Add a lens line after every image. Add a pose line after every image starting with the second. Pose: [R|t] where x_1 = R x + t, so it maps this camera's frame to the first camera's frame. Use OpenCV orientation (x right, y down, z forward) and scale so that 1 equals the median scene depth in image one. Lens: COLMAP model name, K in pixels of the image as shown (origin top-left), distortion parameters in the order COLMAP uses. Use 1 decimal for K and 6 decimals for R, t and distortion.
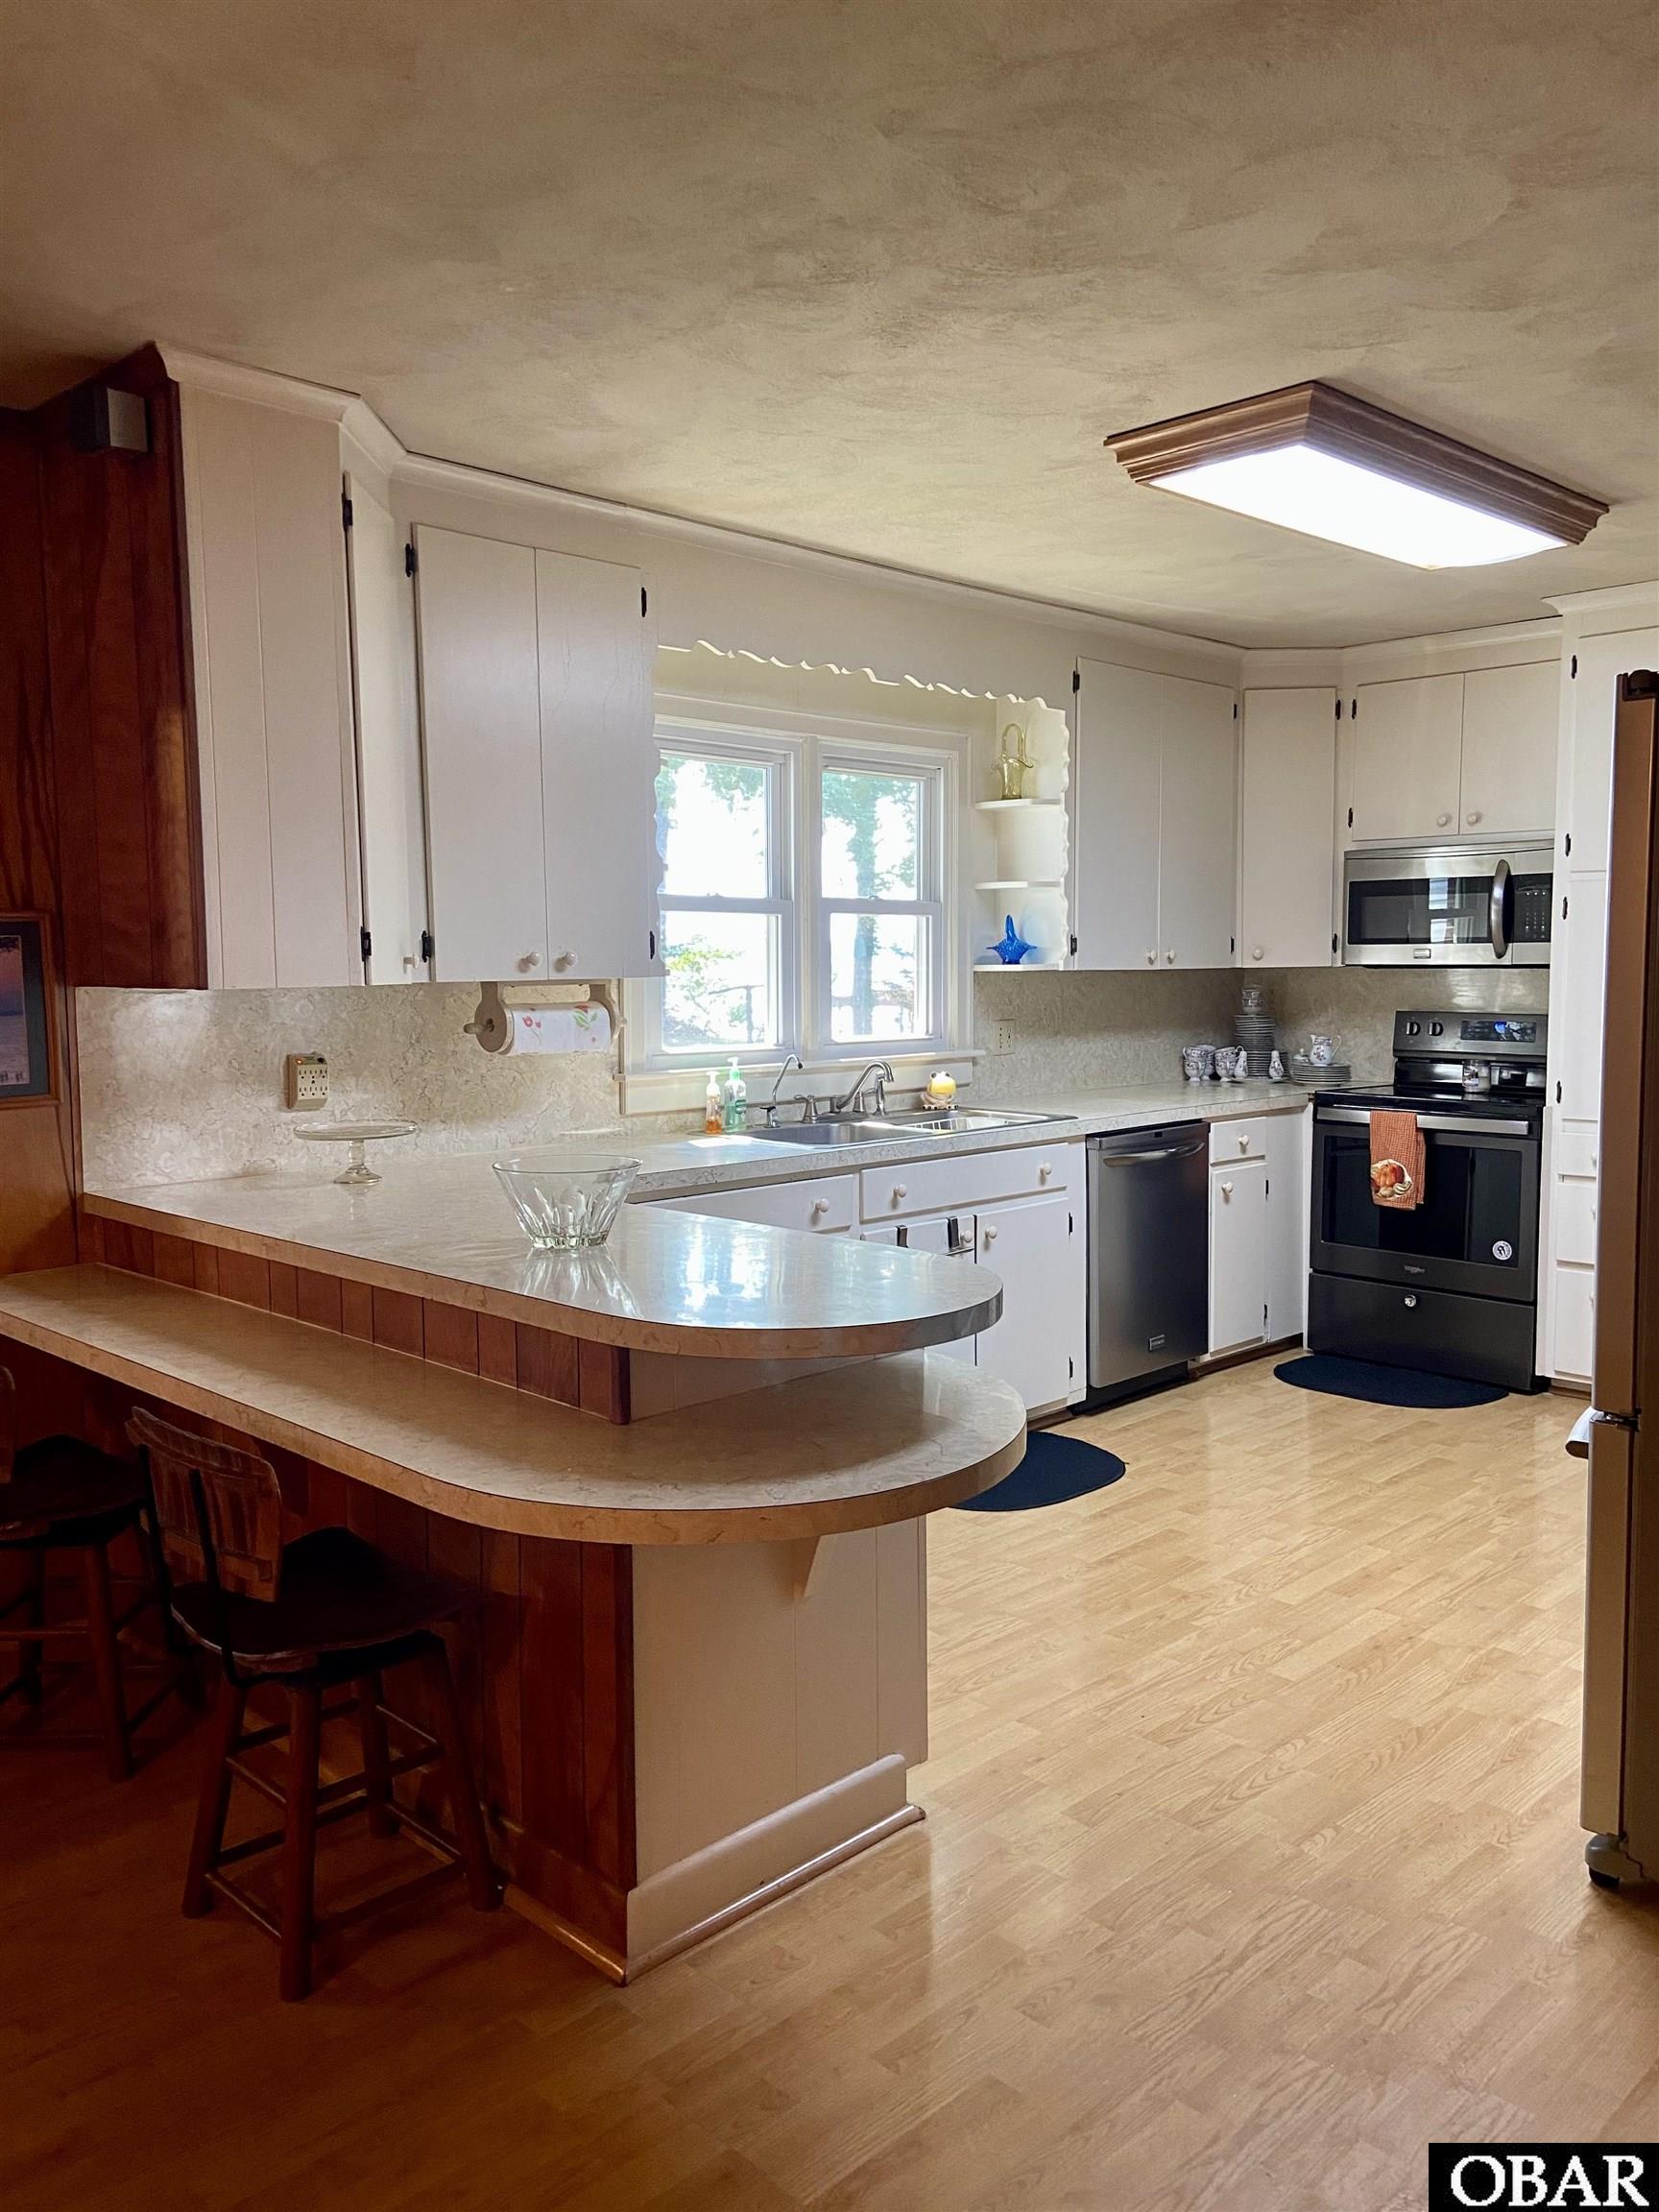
lens RADIAL K [[1668.8, 0, 829.5], [0, 1668.8, 1106.0], [0, 0, 1]] dist [-0.000184, 0.001415]
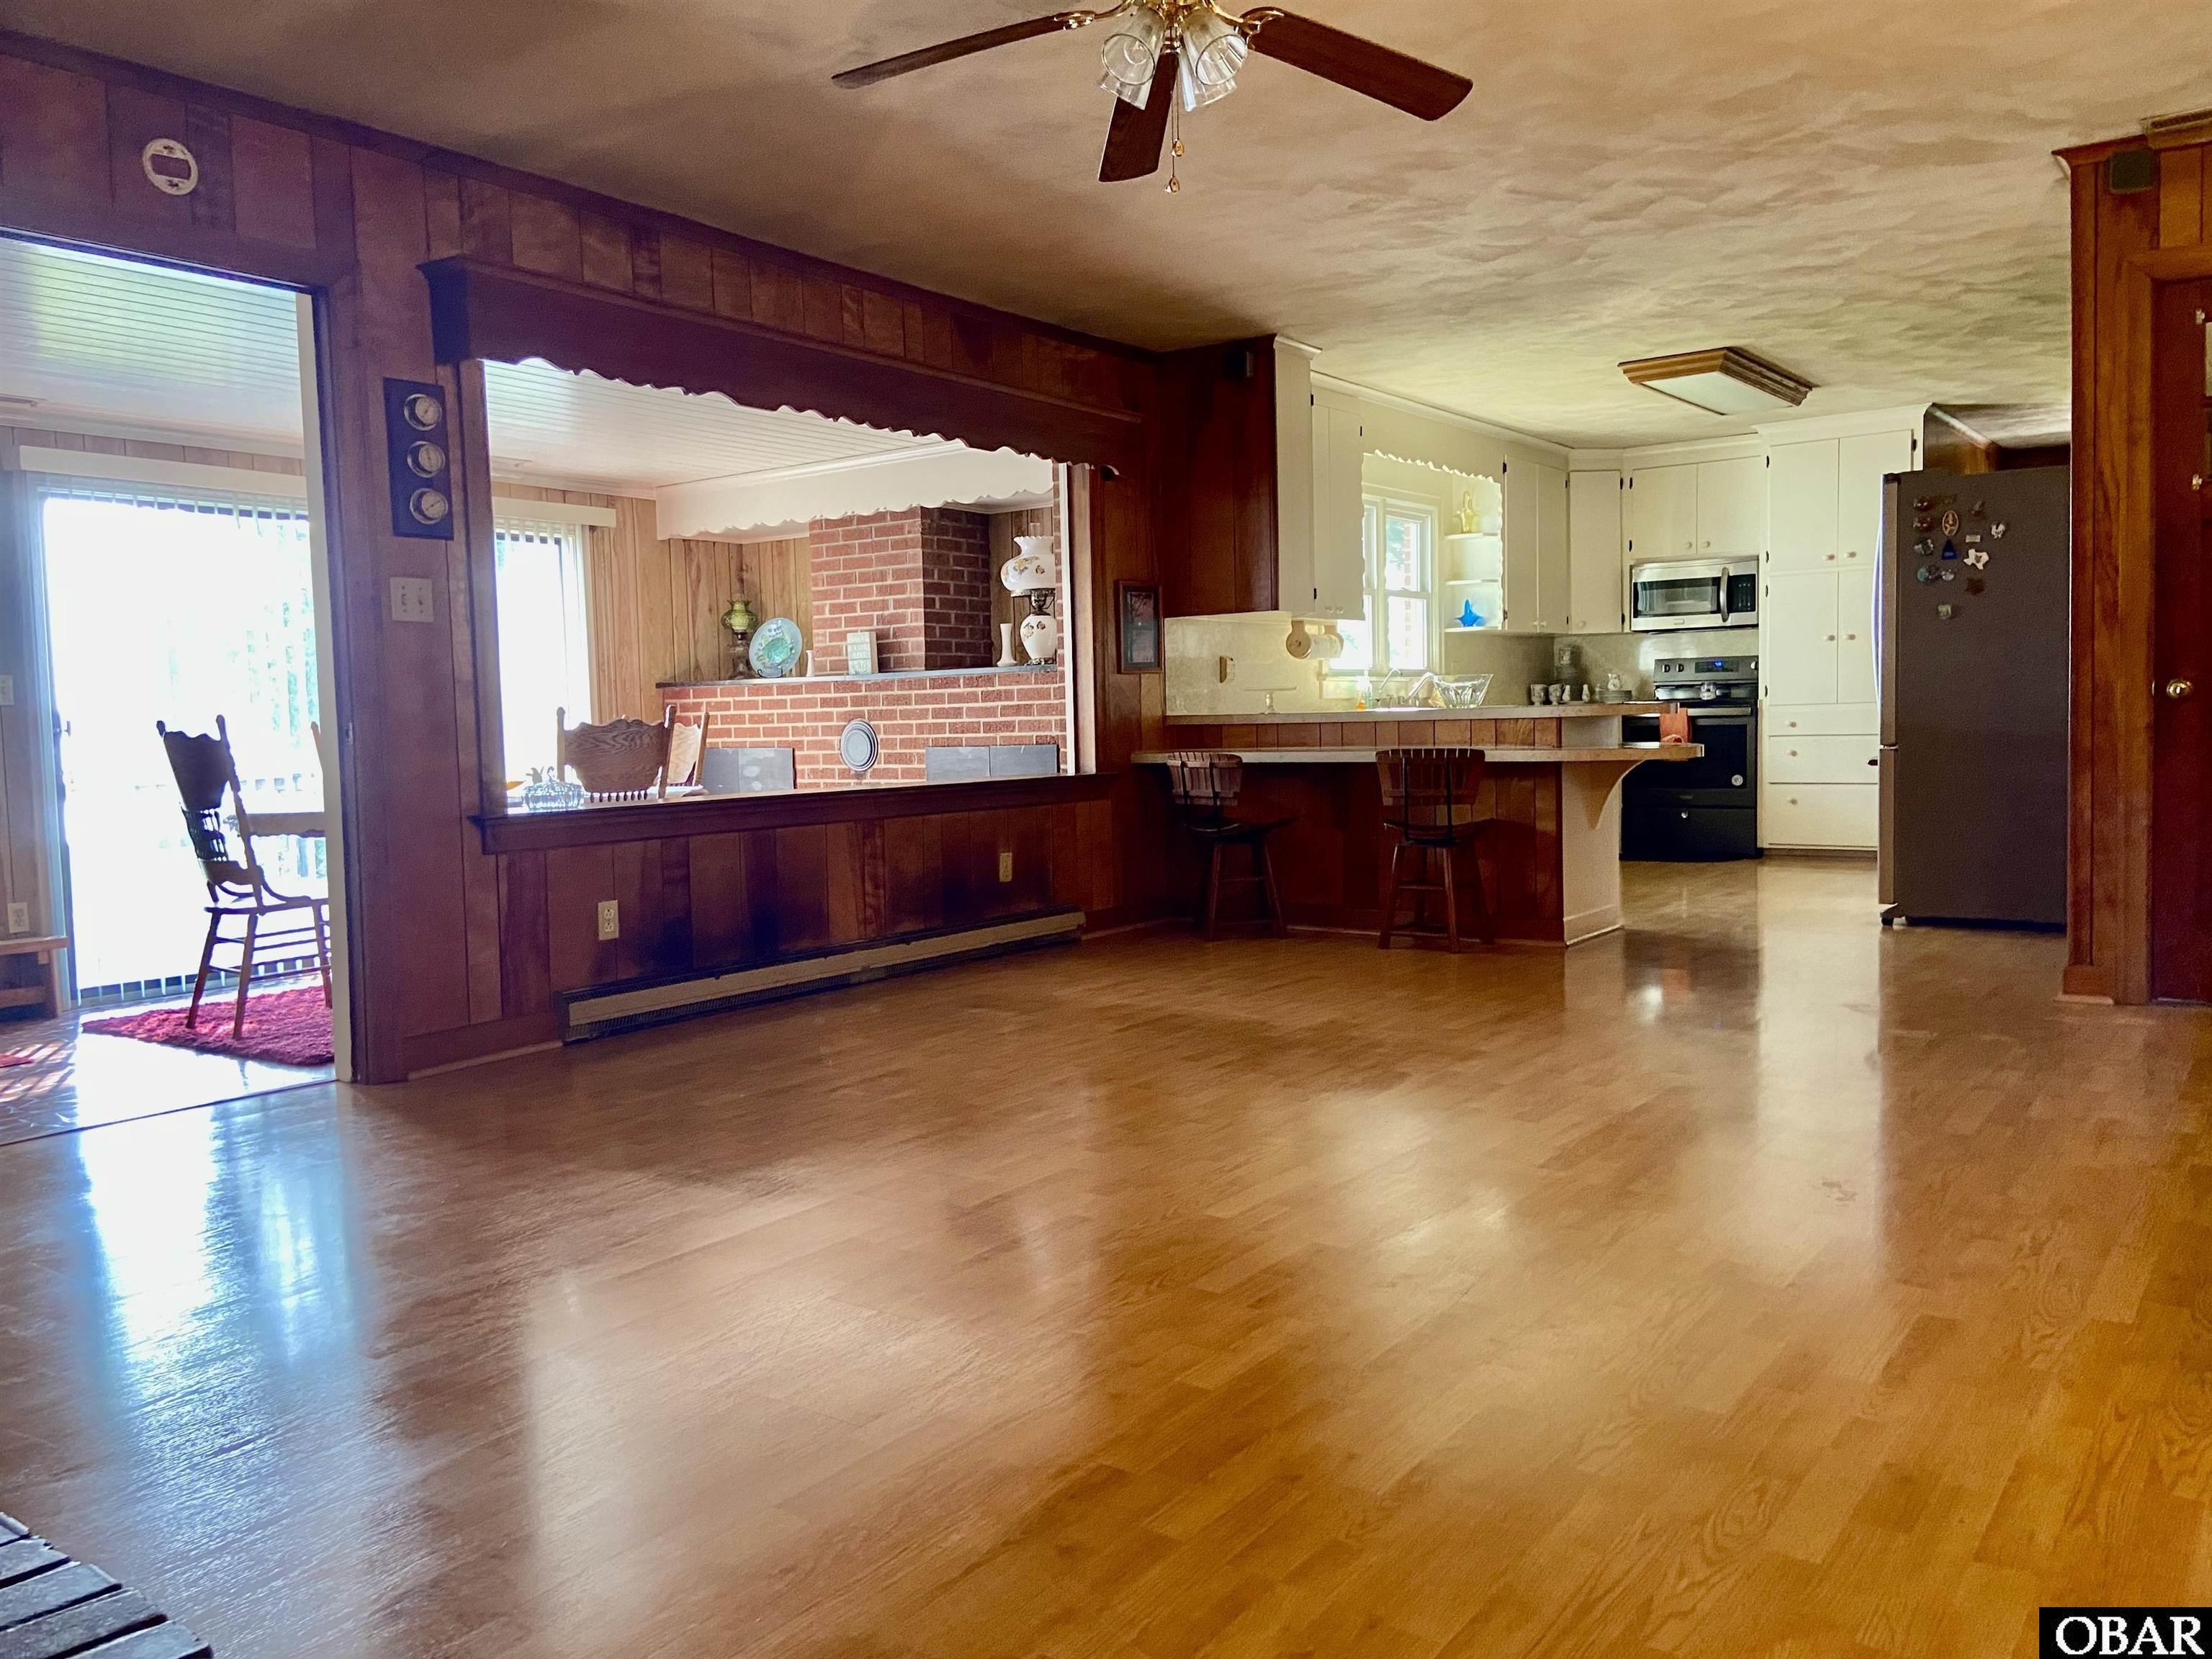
lens RADIAL K [[1668.8, 0, 1106.0], [0, 1668.8, 829.5], [0, 0, 1]] dist [-0.000184, 0.001415]
pose [[0.986908, -0.030102, 0.158453, -0.556470], [0.033946, 0.999190, -0.021608, 0.153819], [-0.157674, 0.026704, 0.987130, -0.673640]]
